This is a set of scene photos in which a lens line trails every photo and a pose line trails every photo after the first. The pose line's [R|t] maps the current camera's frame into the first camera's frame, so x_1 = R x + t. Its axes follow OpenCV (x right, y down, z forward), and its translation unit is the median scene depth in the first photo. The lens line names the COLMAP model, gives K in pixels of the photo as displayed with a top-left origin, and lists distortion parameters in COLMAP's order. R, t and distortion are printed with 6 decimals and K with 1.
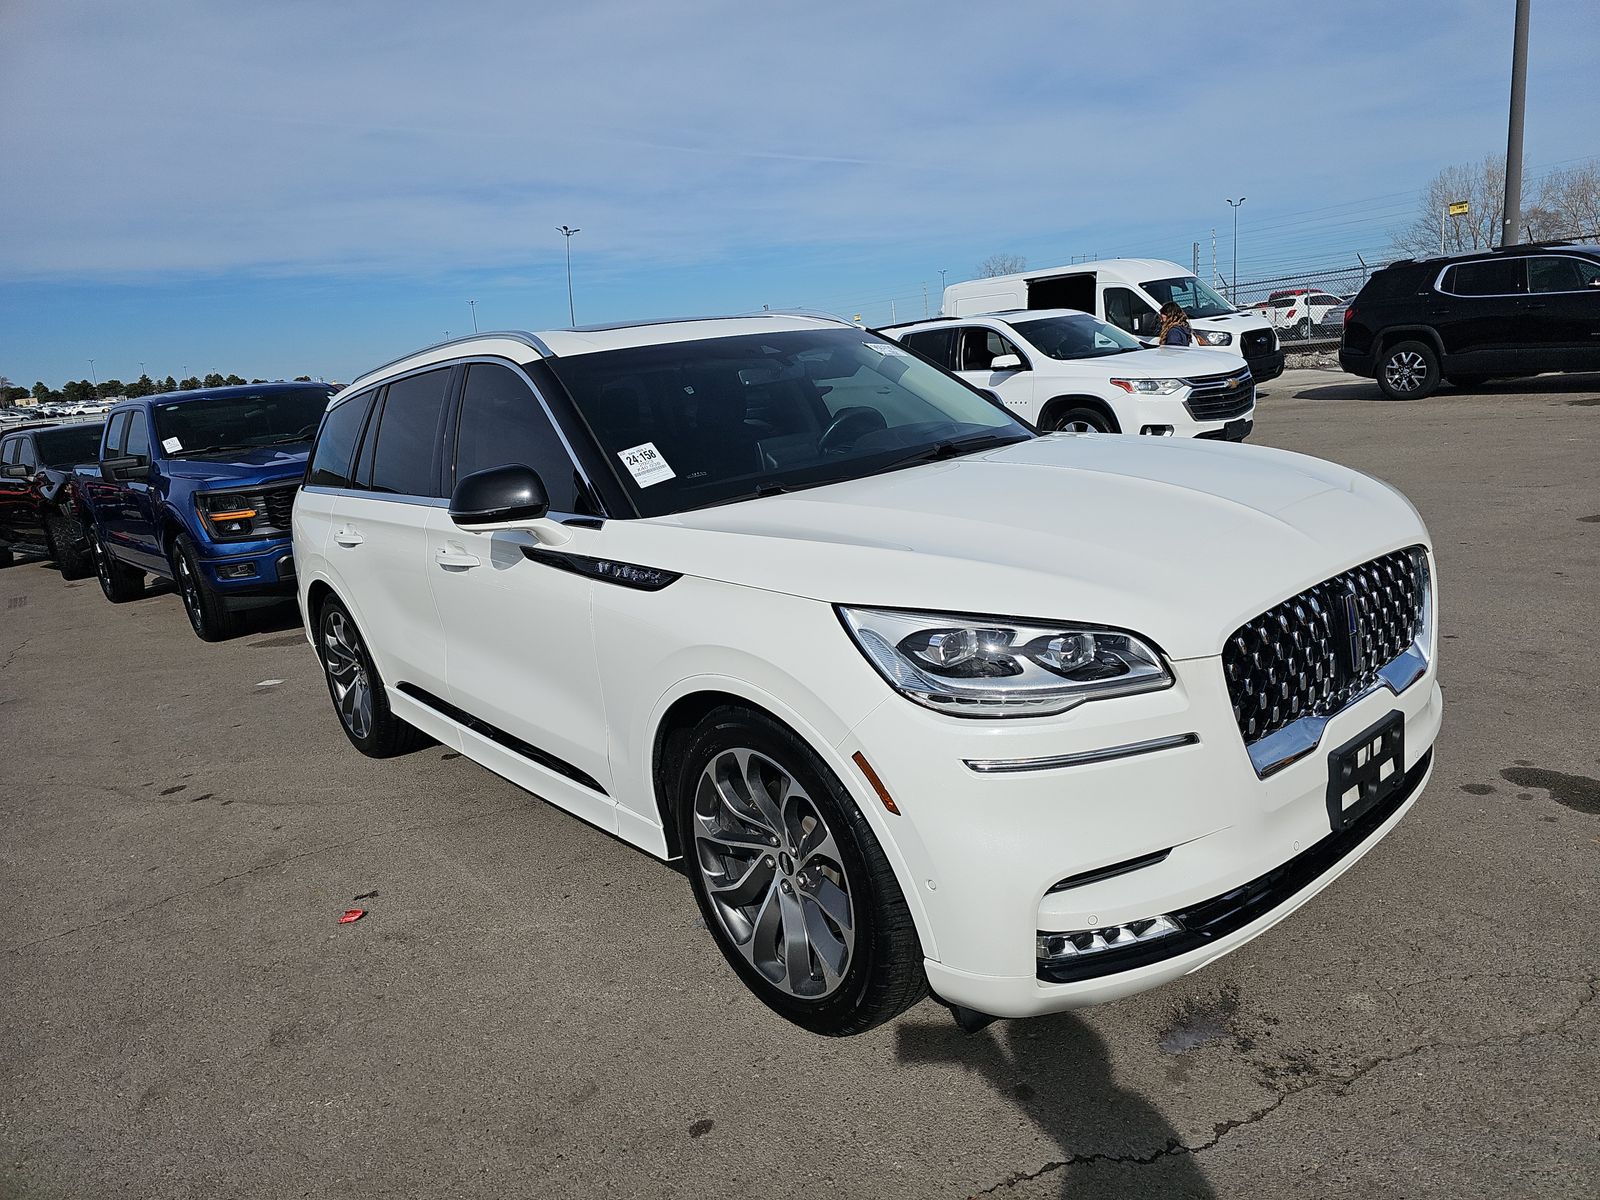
lens RADIAL K [[1080.5, 0, 794.0], [0, 1080.5, 604.3], [0, 0, 1]] dist [0.036223, -0.013321]
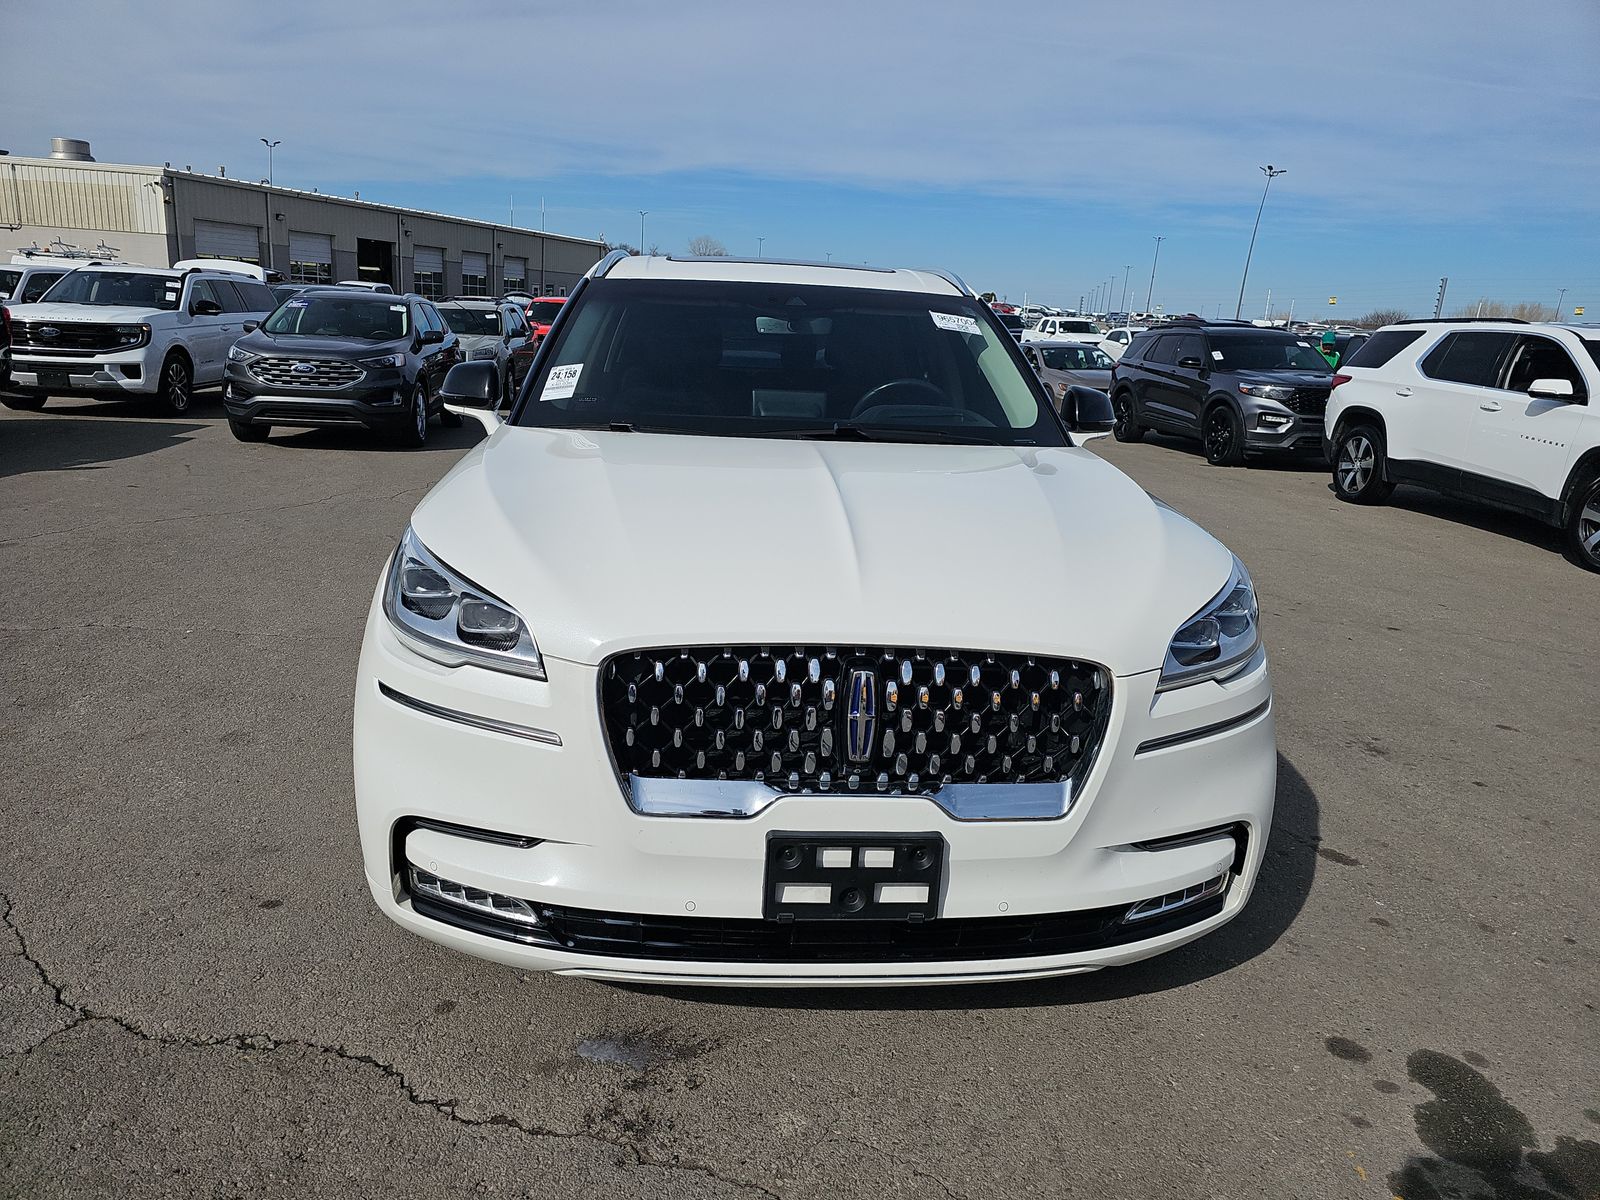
lens RADIAL K [[1080.5, 0, 792.8], [0, 1080.5, 596.1], [0, 0, 1]] dist [0.036223, -0.013321]
pose [[0.795940, 0.293796, -0.529305, 0.222216], [-0.266997, 0.955075, 0.128628, -0.039612], [0.543316, 0.038943, 0.838624, 0.065394]]
